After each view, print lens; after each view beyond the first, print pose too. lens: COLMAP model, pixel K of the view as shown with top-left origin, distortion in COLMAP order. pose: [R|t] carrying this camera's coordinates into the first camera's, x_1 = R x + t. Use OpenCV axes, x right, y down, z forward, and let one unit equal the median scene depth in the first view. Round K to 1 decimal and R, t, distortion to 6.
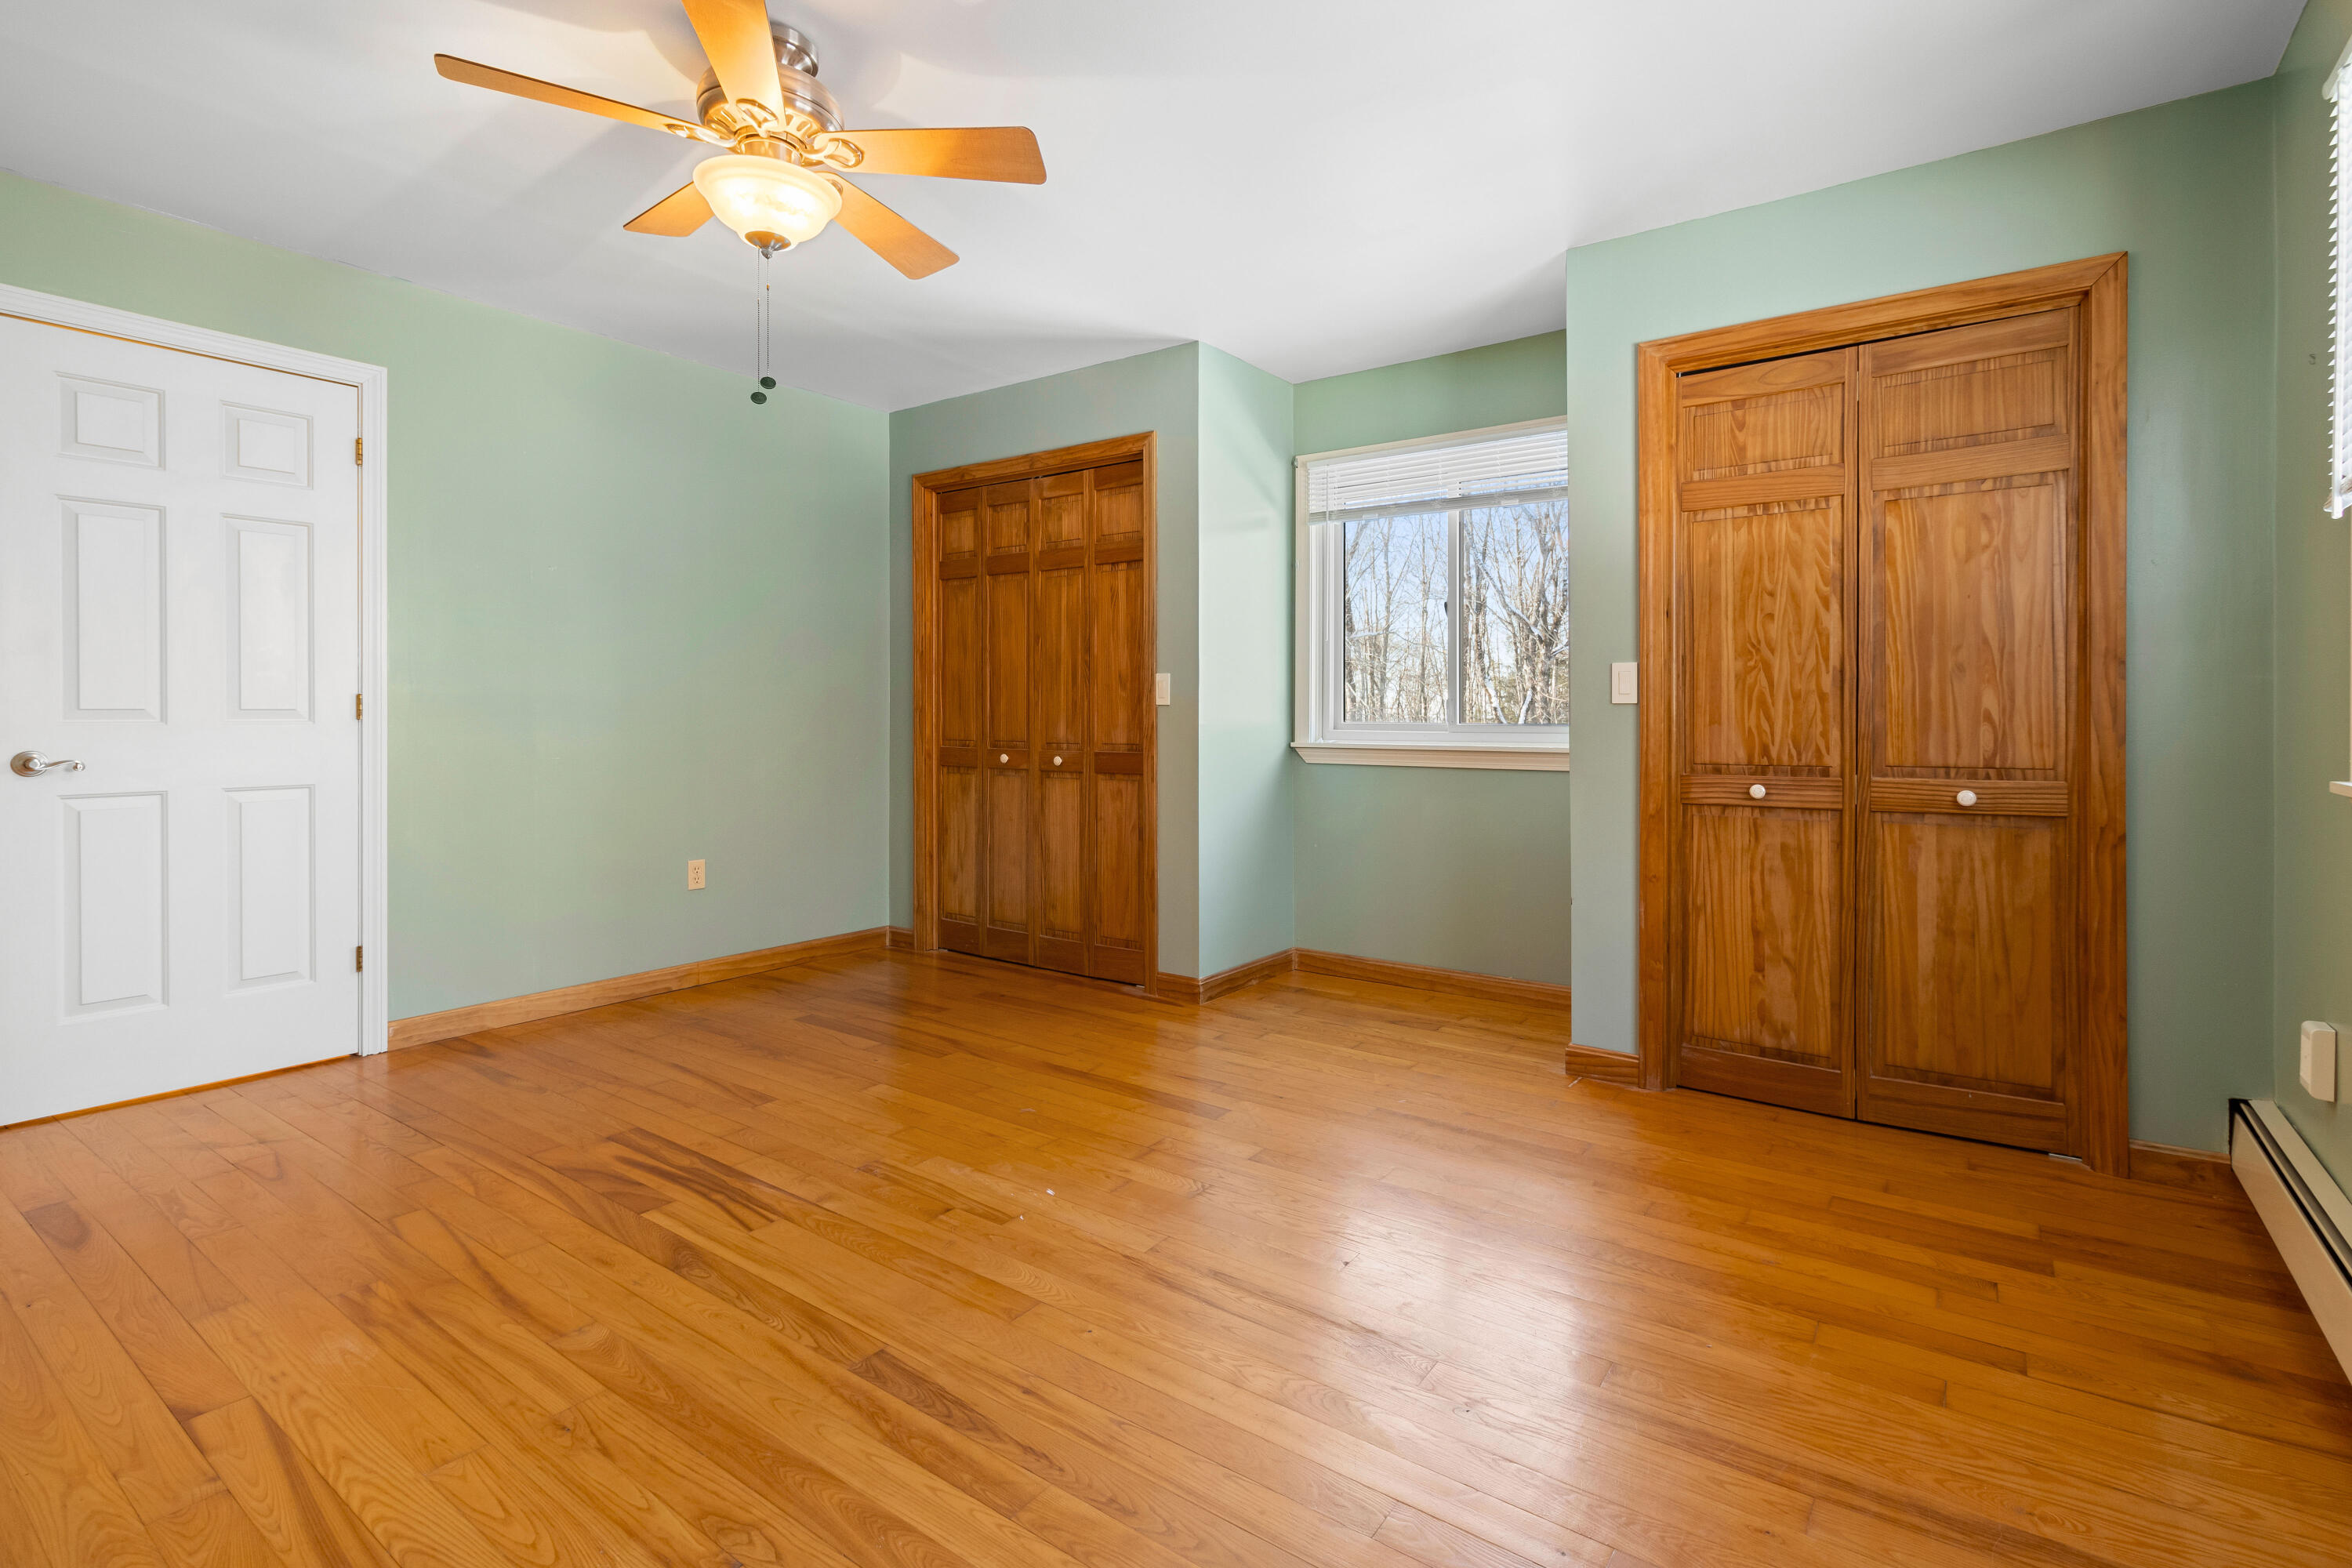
lens RADIAL K [[1092.4, 0, 1190.0], [0, 1092.4, 729.9], [0, 0, 1]] dist [-0.000778, 0.000139]
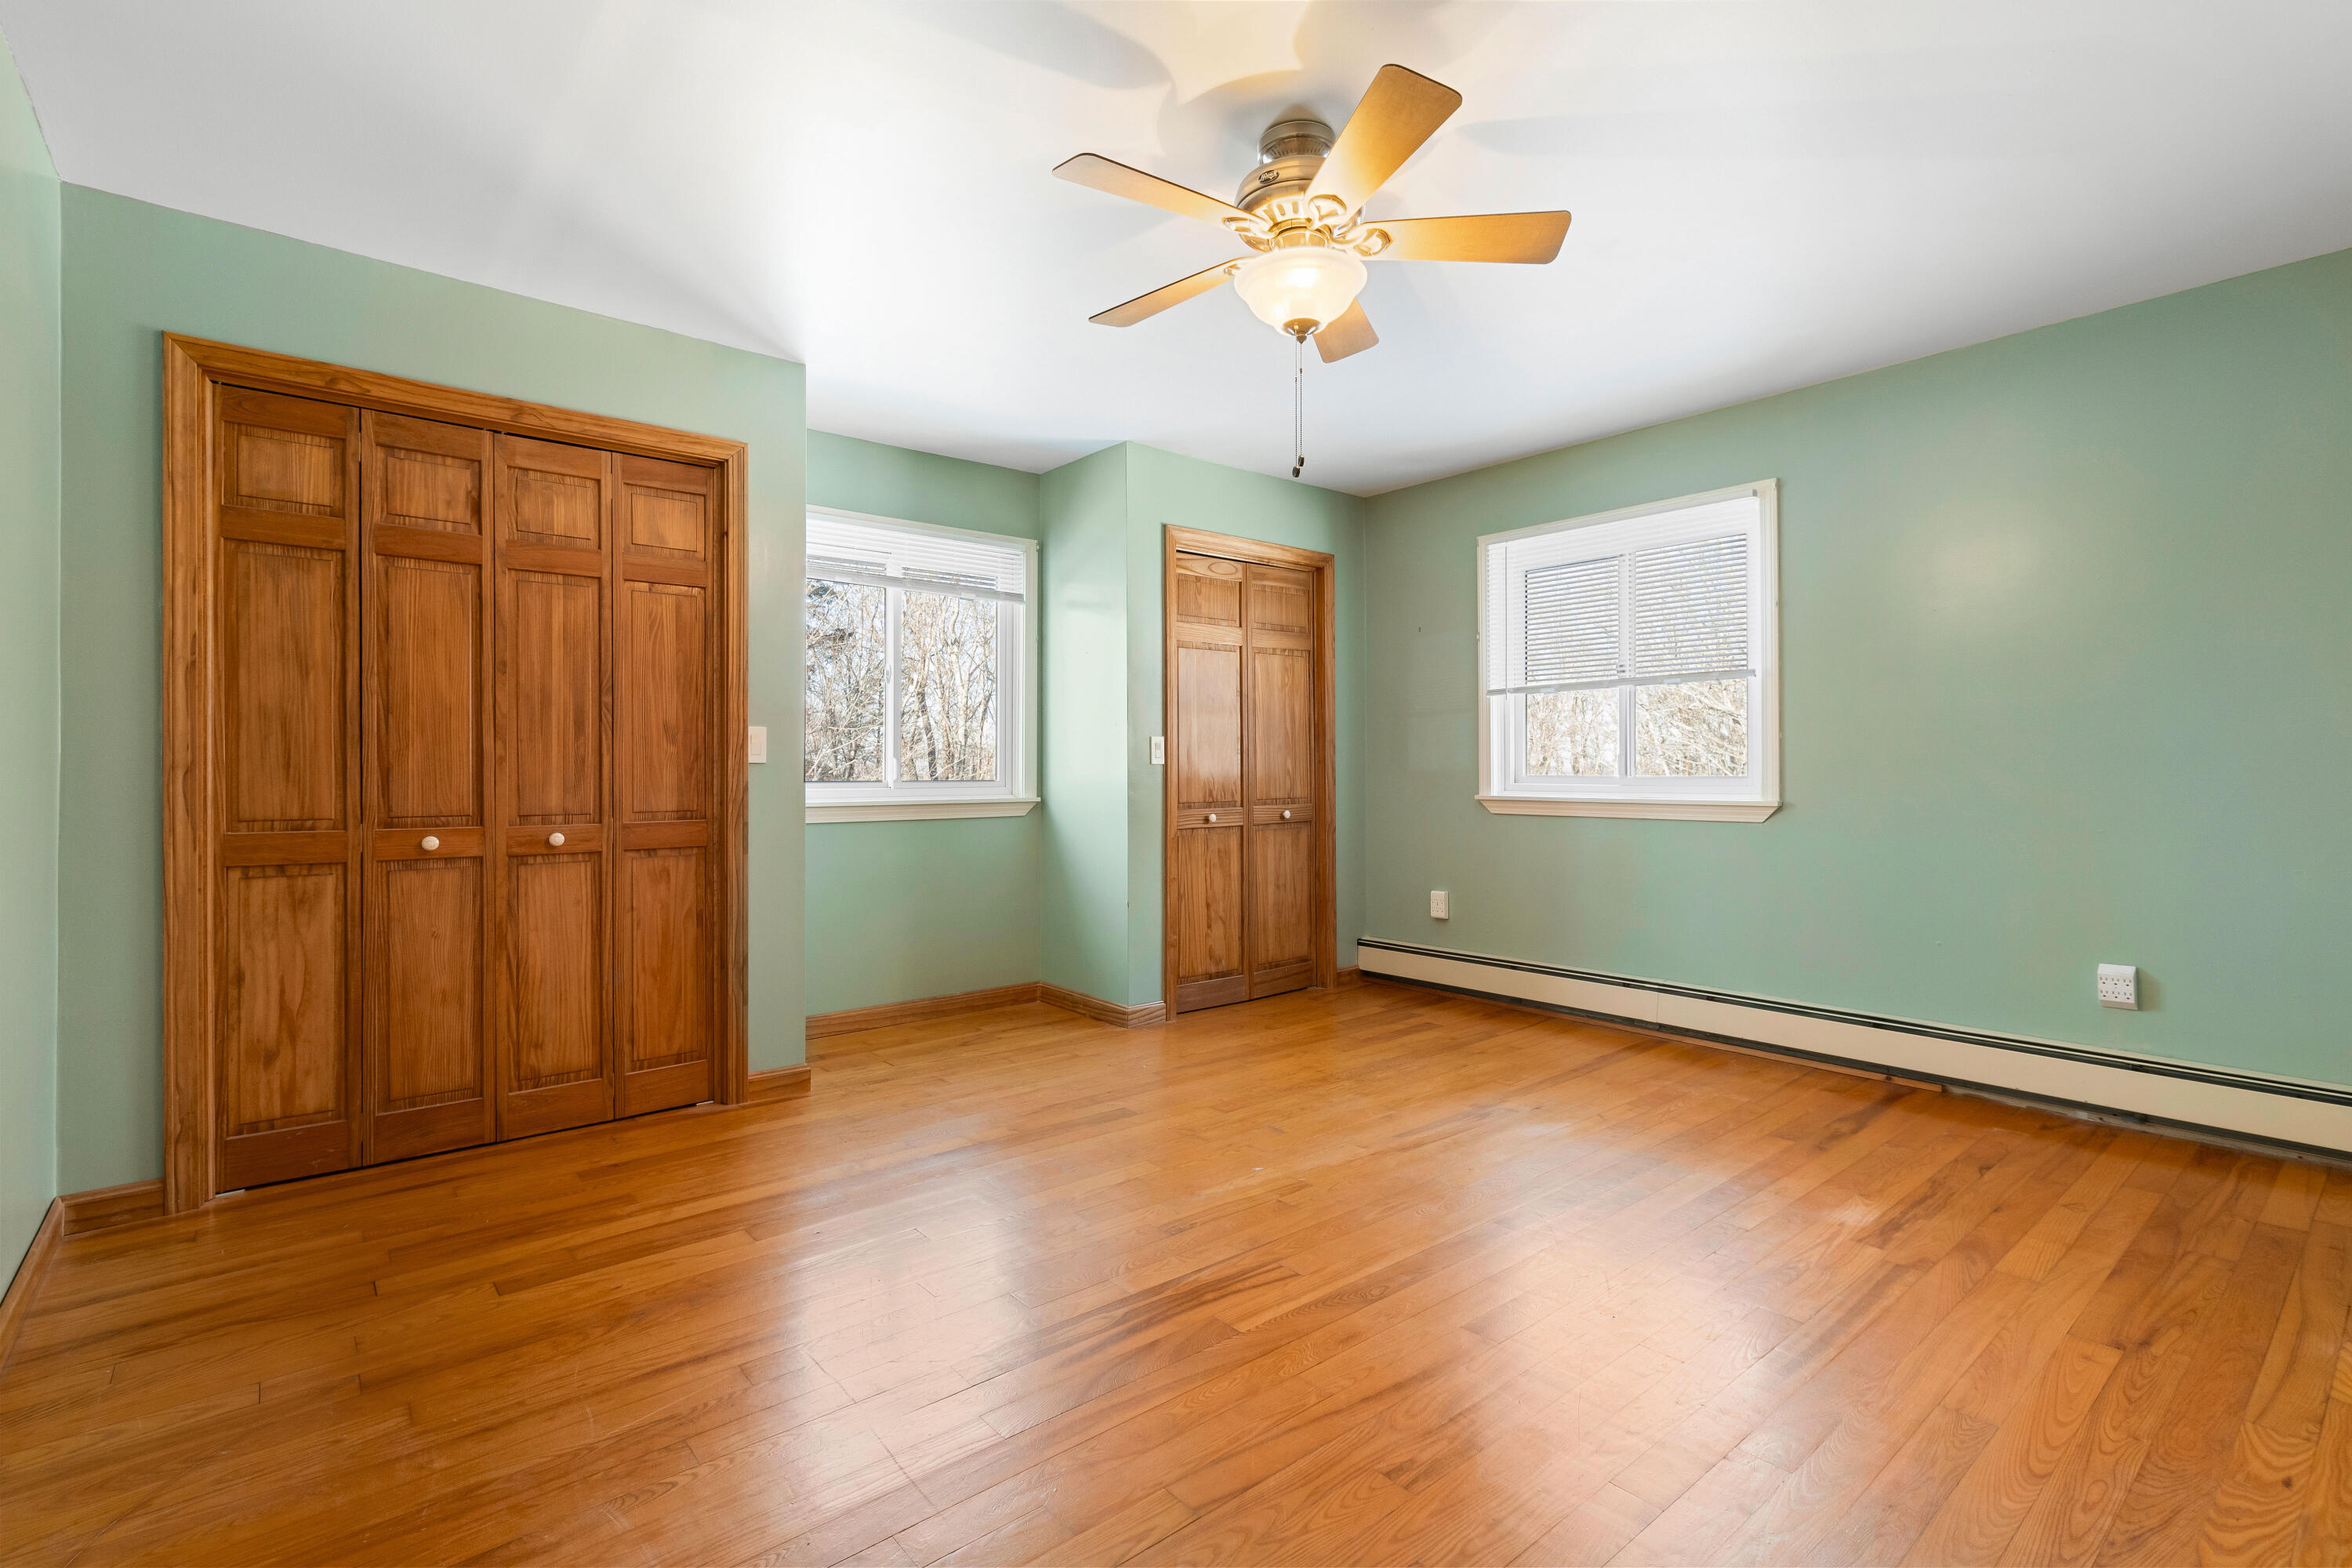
lens RADIAL K [[1088.4, 0, 1189.0], [0, 1088.4, 766.6], [0, 0, 1]] dist [0.003248, -0.000450]
pose [[0.247689, -0.003236, 0.968834, -0.752781], [0.012400, 0.999923, 0.000170, -0.015221], [-0.968760, 0.011972, 0.247710, 0.438519]]
